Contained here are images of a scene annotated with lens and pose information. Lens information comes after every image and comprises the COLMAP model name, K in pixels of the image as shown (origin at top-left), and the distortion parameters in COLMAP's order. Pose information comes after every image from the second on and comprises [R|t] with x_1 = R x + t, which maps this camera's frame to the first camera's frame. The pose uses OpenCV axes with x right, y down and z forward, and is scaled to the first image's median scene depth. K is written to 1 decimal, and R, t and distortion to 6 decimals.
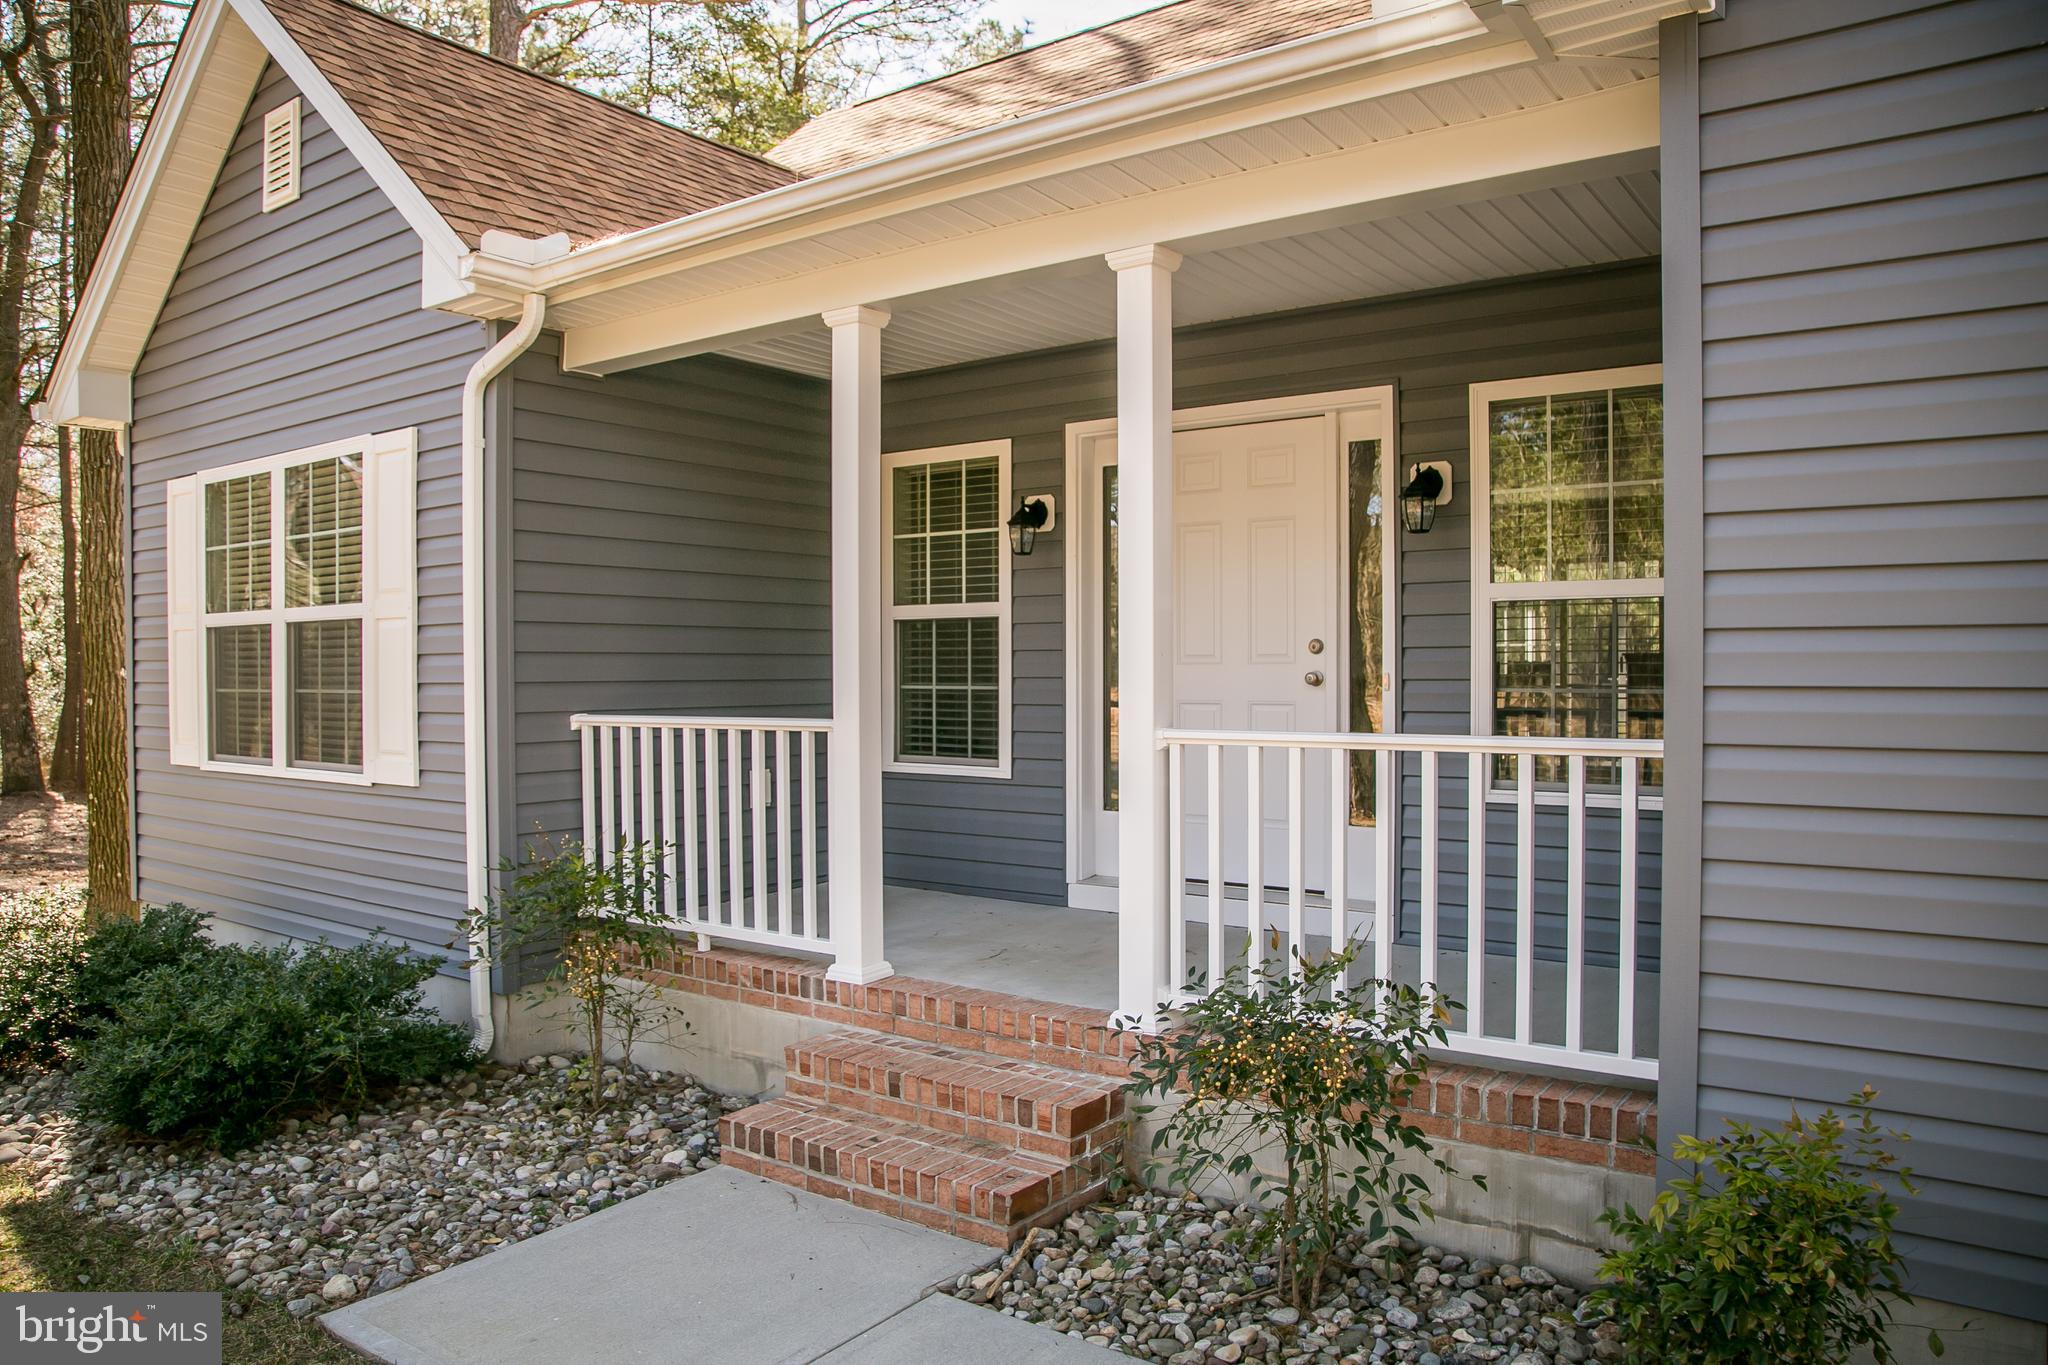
lens RADIAL K [[1424.7, 0, 1037.4], [0, 1424.7, 692.9], [0, 0, 1]] dist [-0.113811, 0.067975]
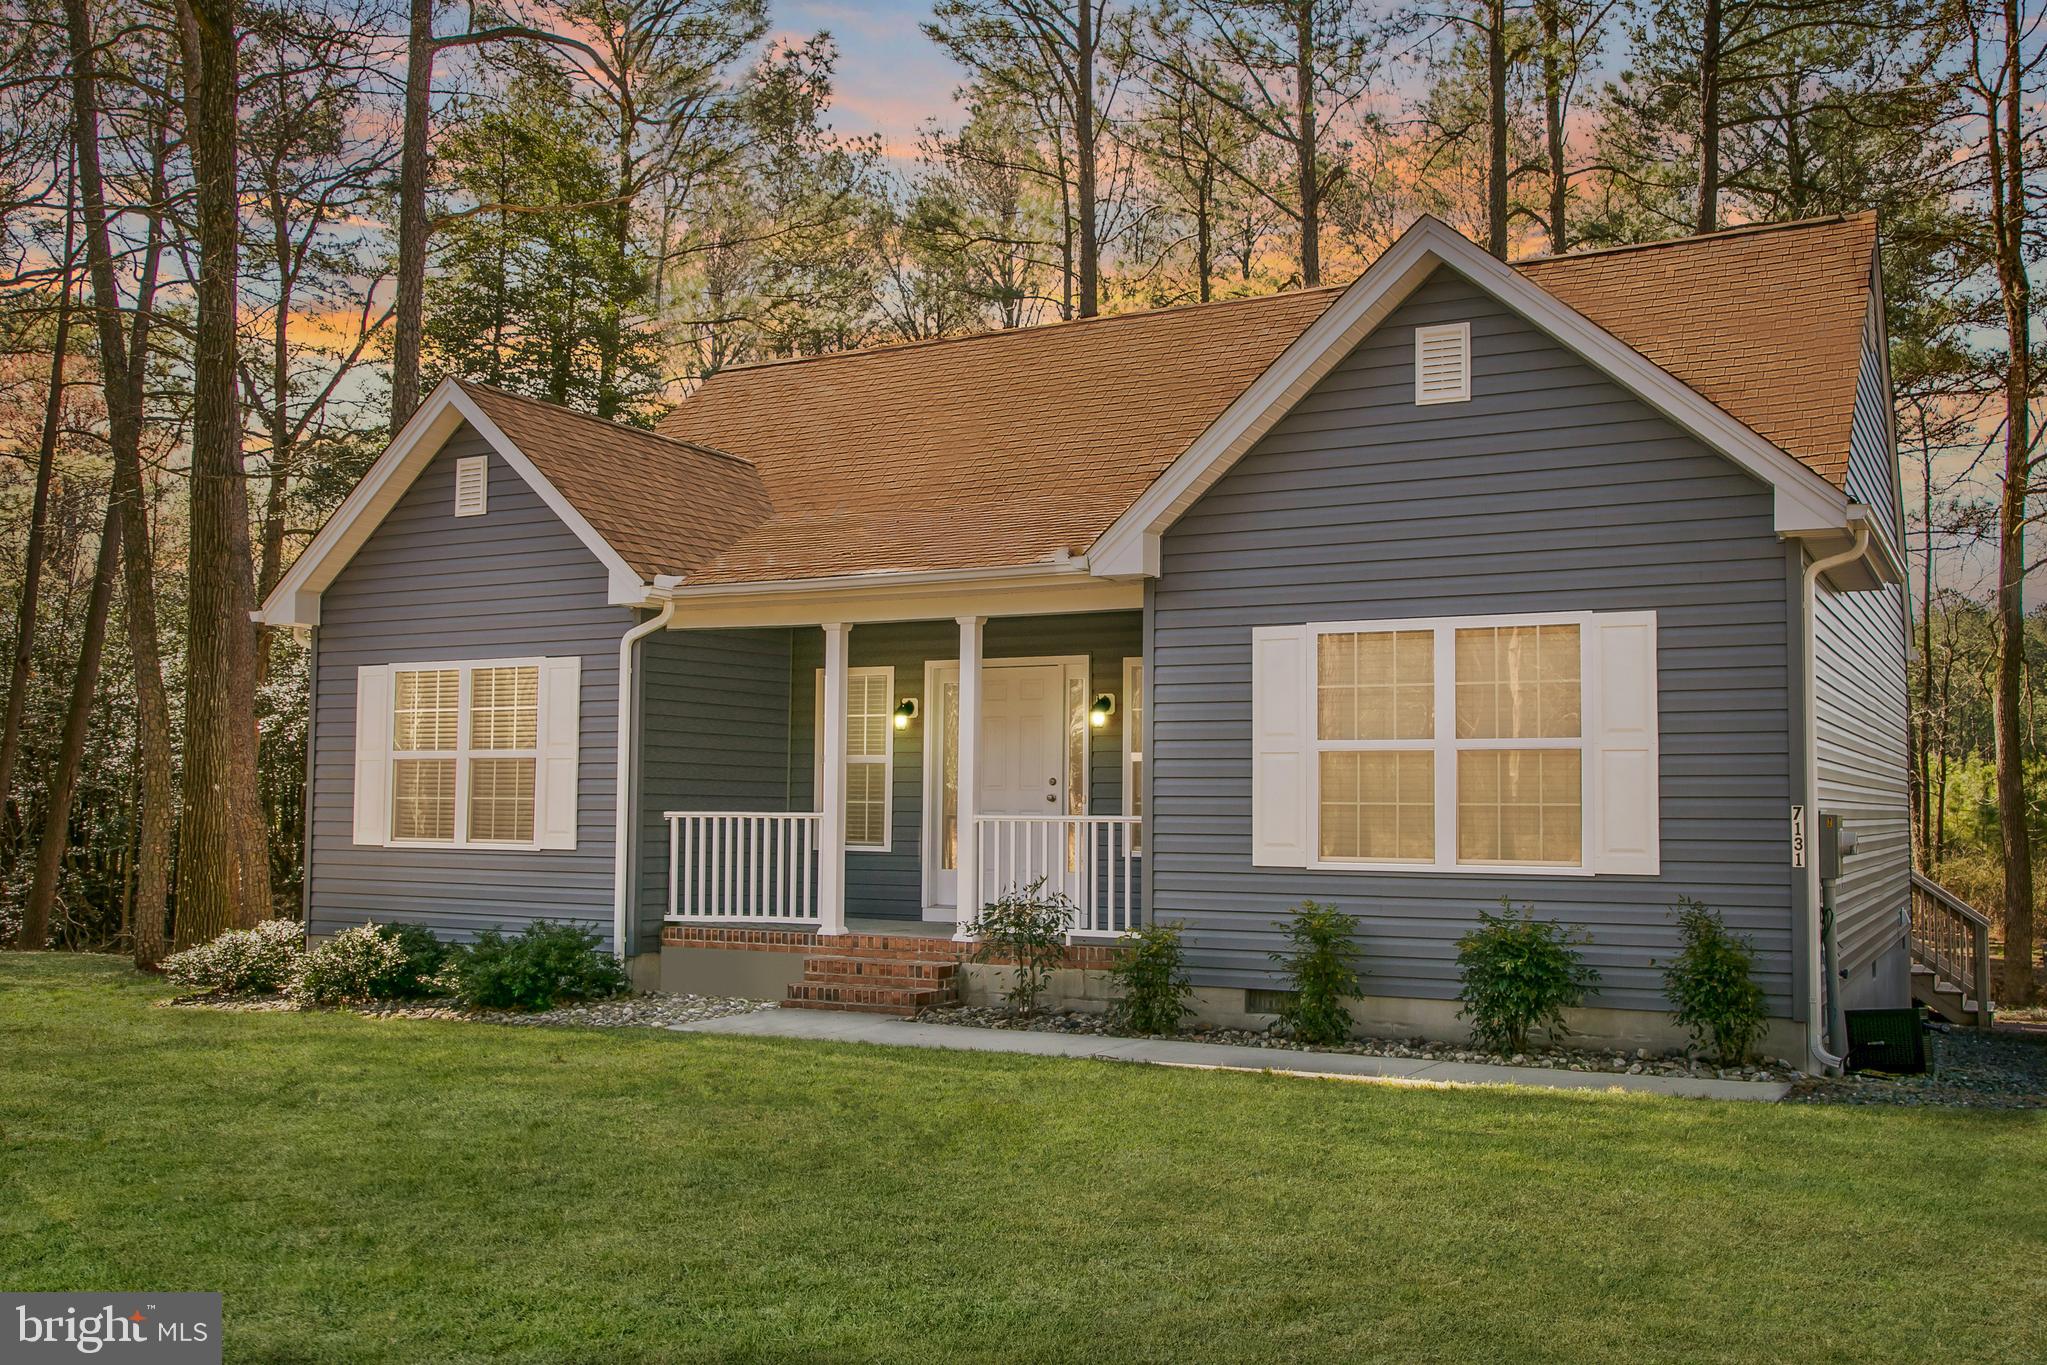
lens RADIAL K [[1874.1, 0, 1023.5], [0, 1874.1, 682.5], [0, 0, 1]] dist [-0.005575, 0.000717]
pose [[0.992708, 0.020635, 0.118765, -0.167650], [-0.010860, 0.996542, -0.082378, 0.048233], [-0.120054, 0.080488, 0.989499, -1.695026]]
